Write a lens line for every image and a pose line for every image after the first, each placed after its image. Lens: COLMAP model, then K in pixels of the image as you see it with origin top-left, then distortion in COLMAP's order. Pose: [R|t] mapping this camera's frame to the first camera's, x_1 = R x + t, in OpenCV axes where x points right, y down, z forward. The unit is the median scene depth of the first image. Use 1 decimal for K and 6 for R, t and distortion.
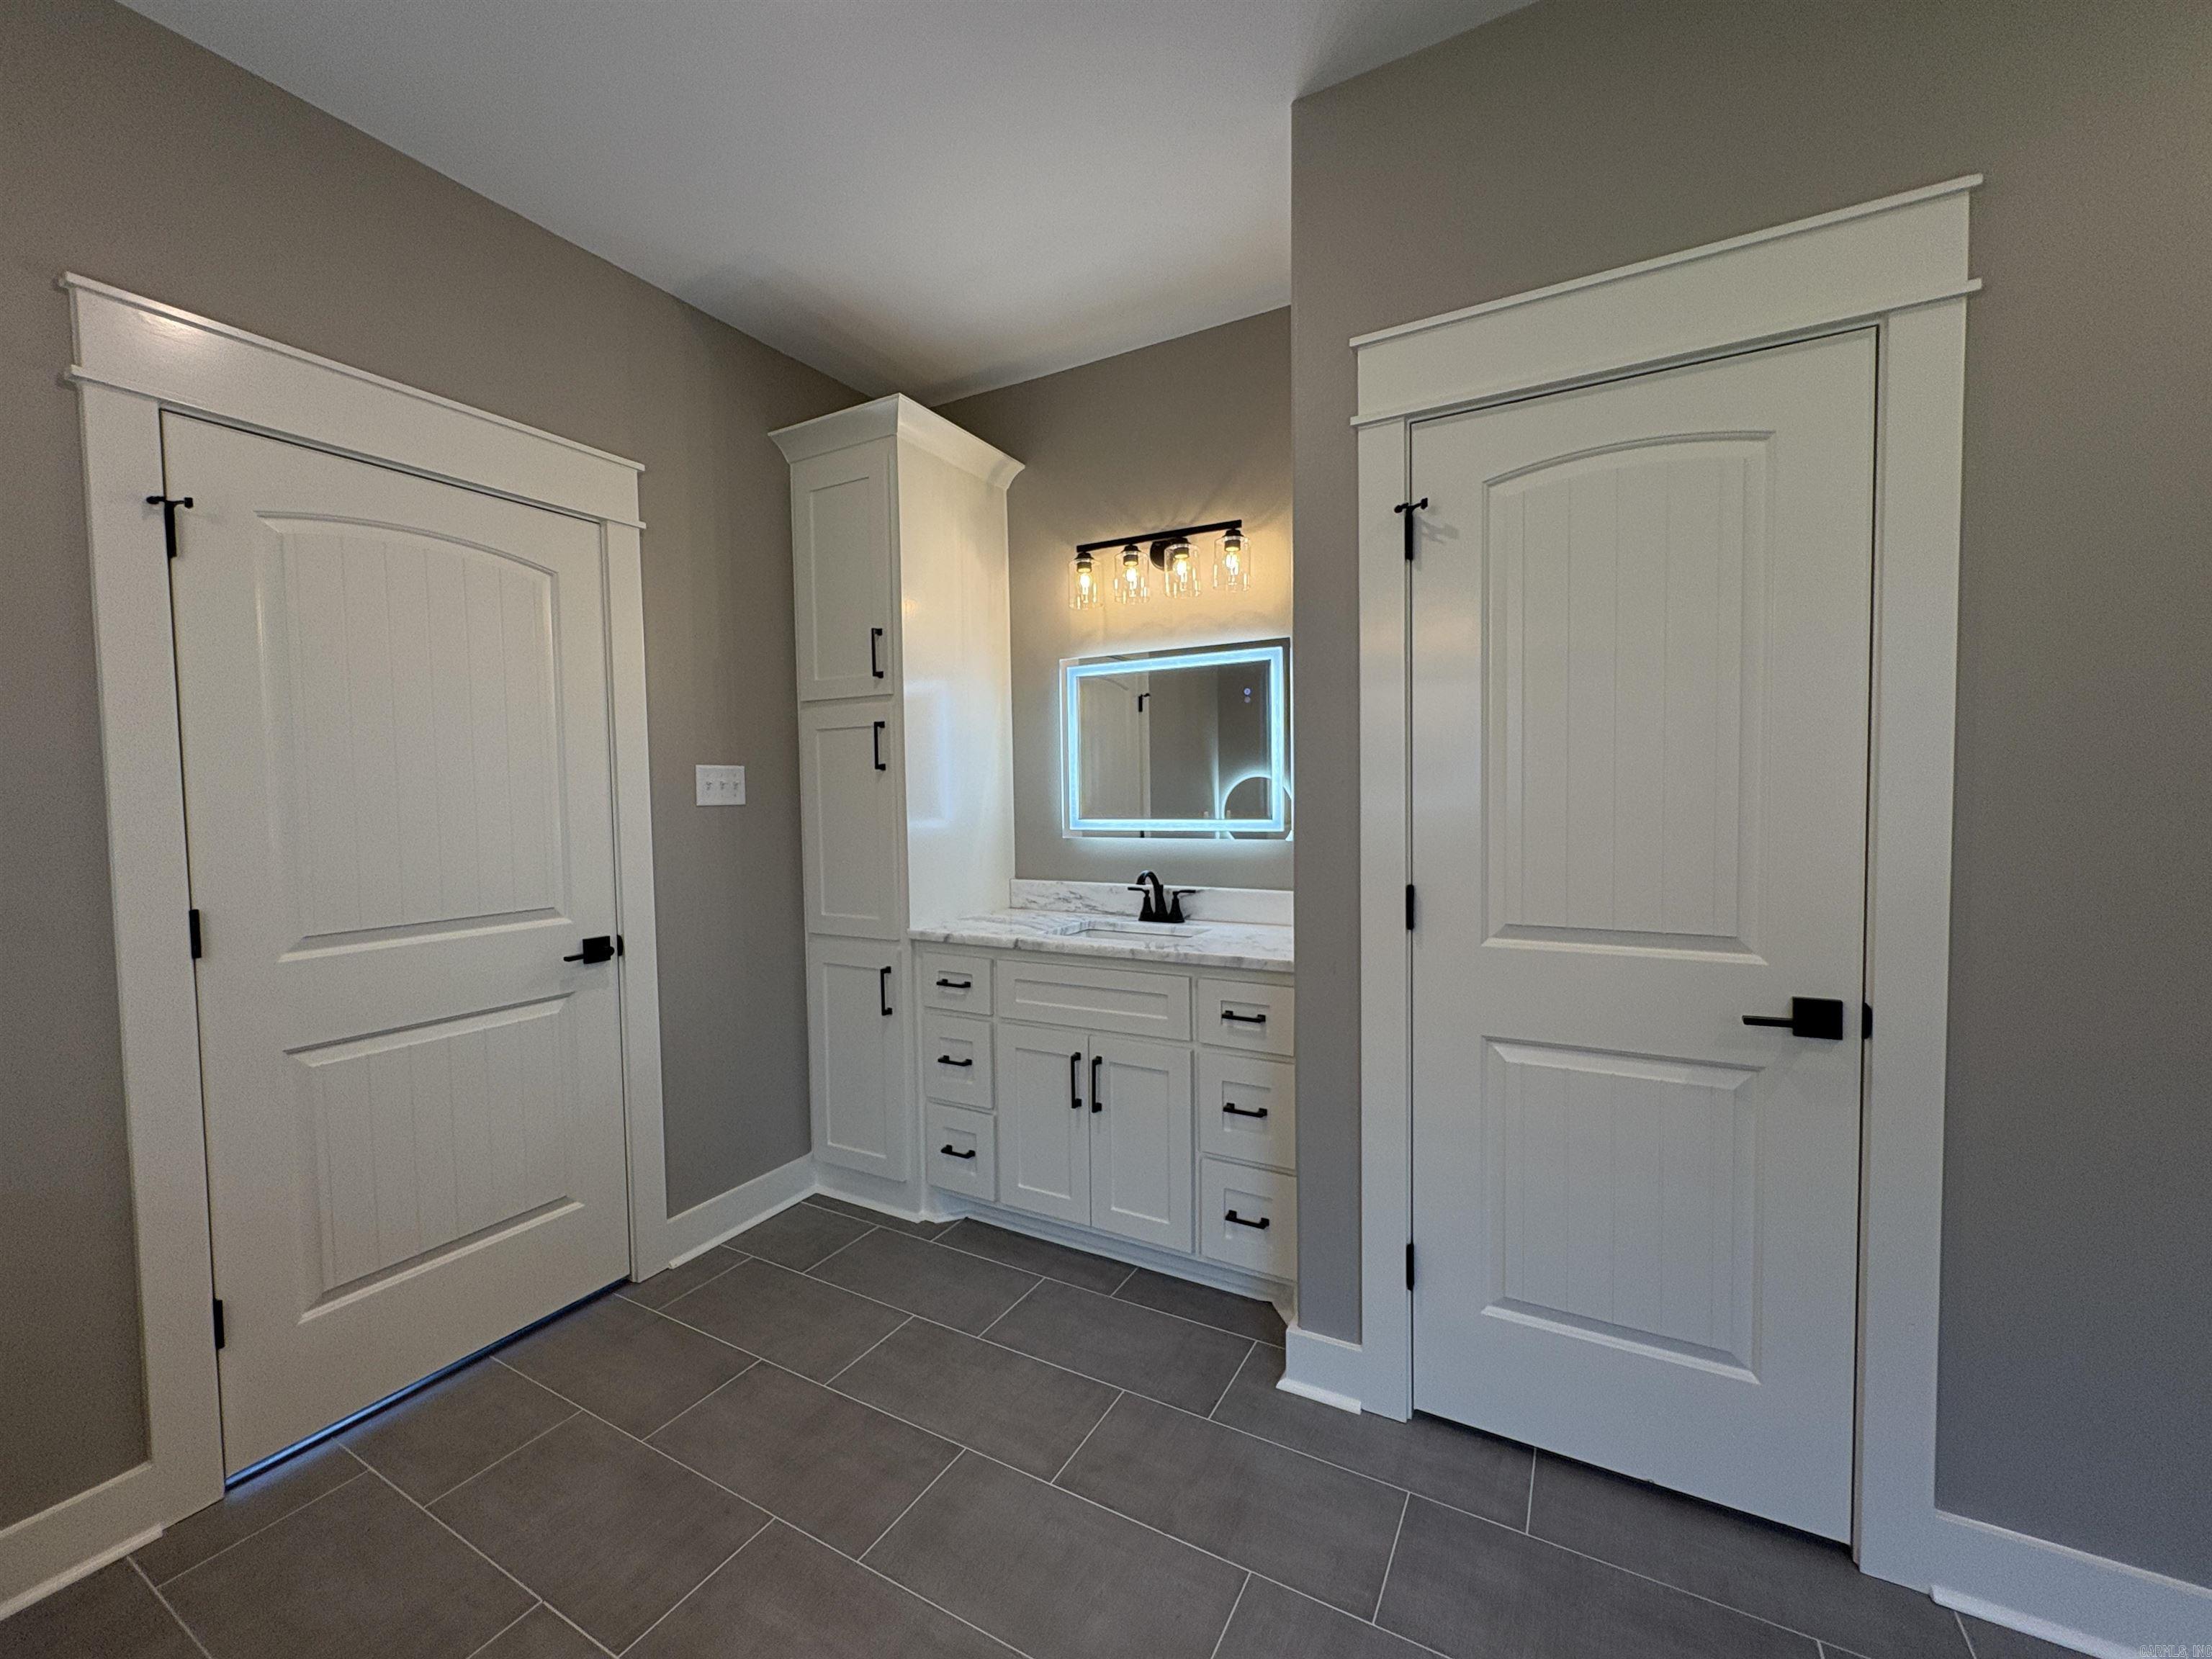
lens RADIAL K [[889.0, 0, 1108.9], [0, 889.0, 830.0], [0, 0, 1]] dist [-0.000428, -0.000138]
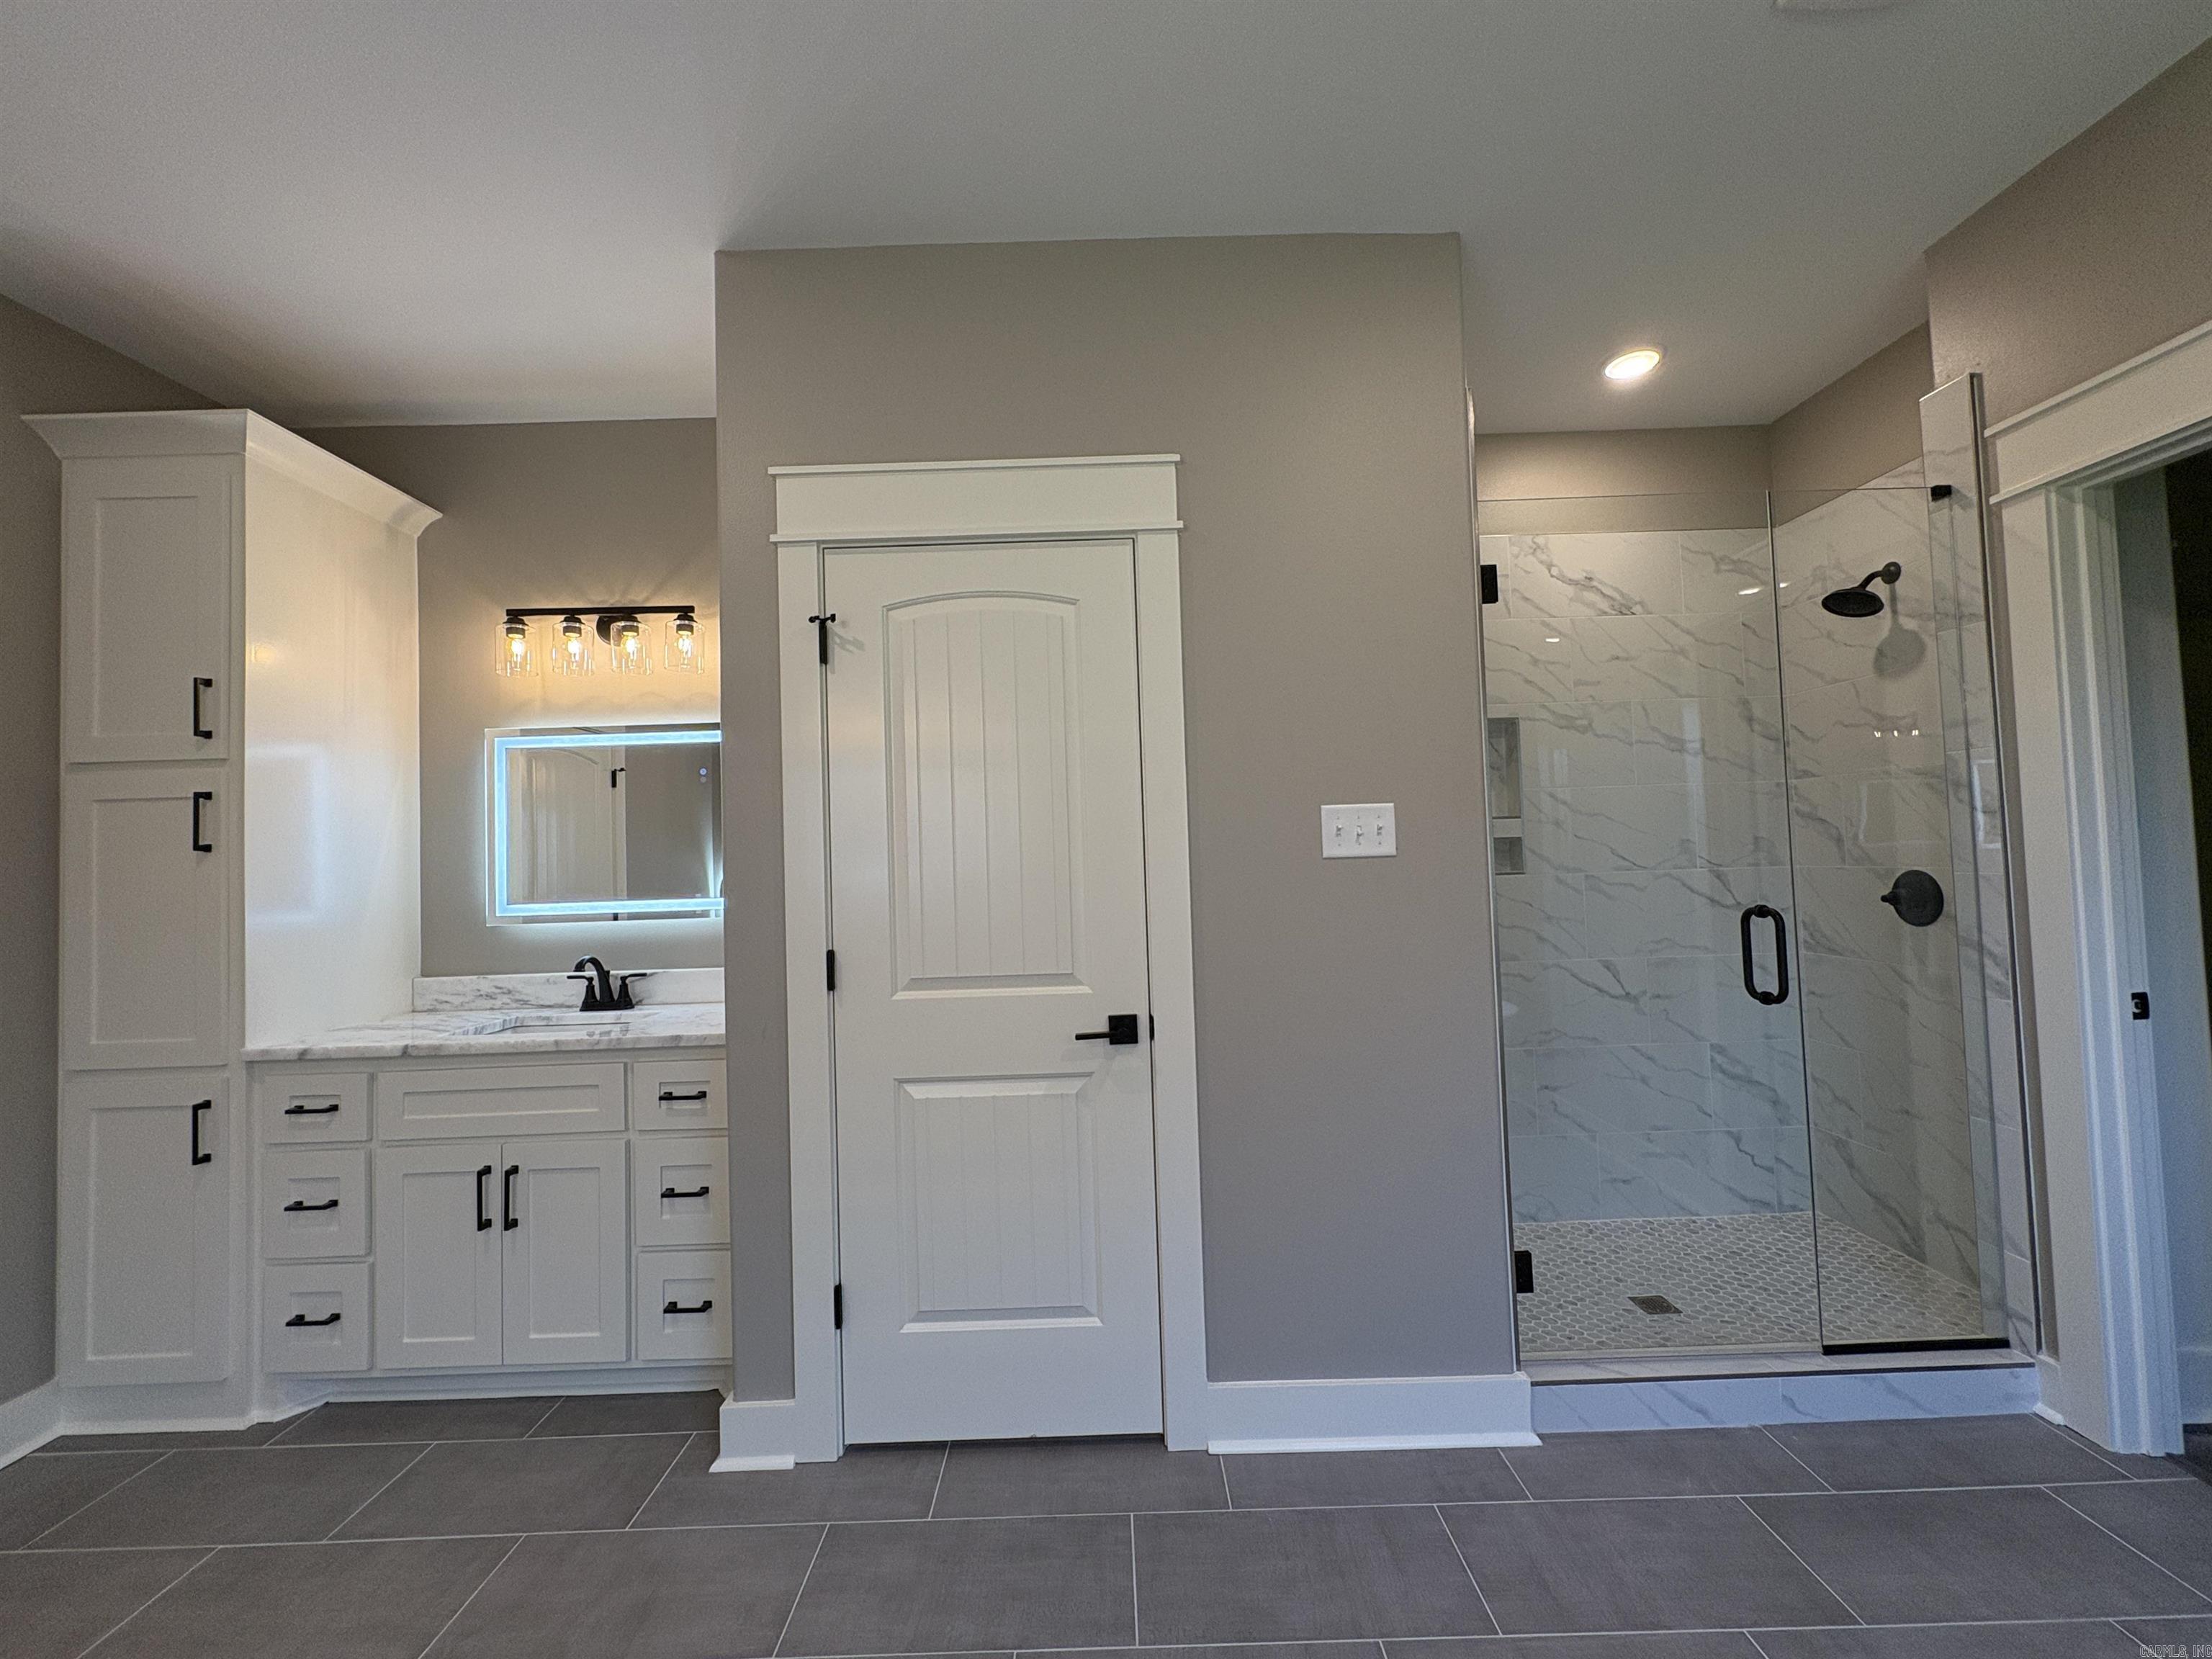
lens RADIAL K [[879.8, 0, 1106.0], [0, 879.8, 829.5], [0, 0, 1]] dist [-0.000307, 0.000327]
pose [[0.871174, 0.004091, 0.490957, 0.065748], [0.040132, 0.996026, -0.079511, 0.008500], [-0.489331, 0.088972, 0.867548, -0.093461]]
